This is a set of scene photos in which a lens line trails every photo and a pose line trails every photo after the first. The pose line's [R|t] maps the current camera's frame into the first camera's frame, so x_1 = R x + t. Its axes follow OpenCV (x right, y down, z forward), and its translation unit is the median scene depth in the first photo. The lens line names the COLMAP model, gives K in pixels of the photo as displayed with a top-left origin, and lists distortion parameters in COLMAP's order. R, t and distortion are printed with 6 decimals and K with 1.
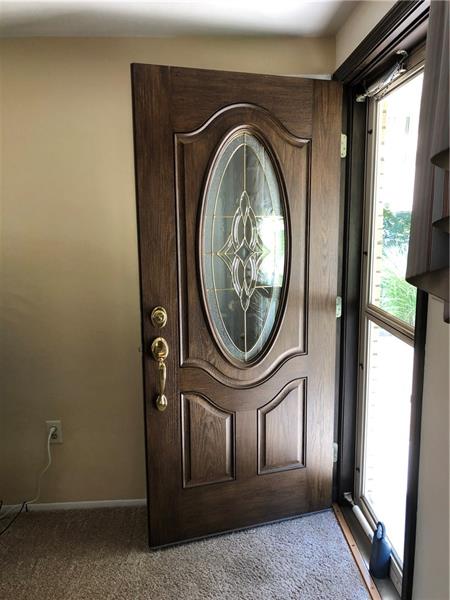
lens RADIAL K [[497.4, 0, 225.0], [0, 497.4, 300.0], [0, 0, 1]] dist [0.075486, -0.132409]
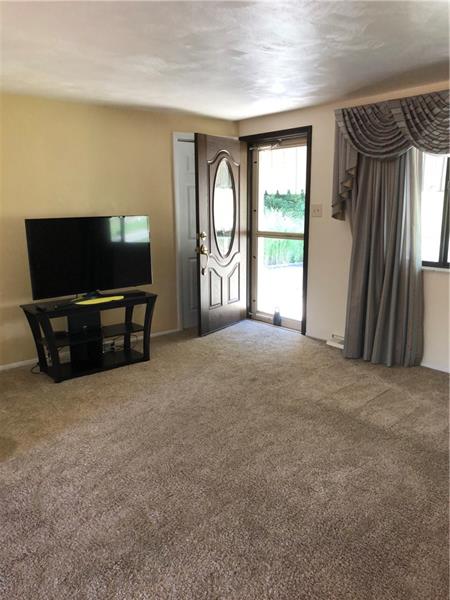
lens RADIAL K [[497.4, 0, 225.0], [0, 497.4, 300.0], [0, 0, 1]] dist [0.075486, -0.132409]
pose [[0.798793, -0.110156, 0.591436, -1.374406], [0.095701, 0.993842, 0.055851, 0.199244], [-0.593946, 0.011988, 0.804416, -0.923165]]
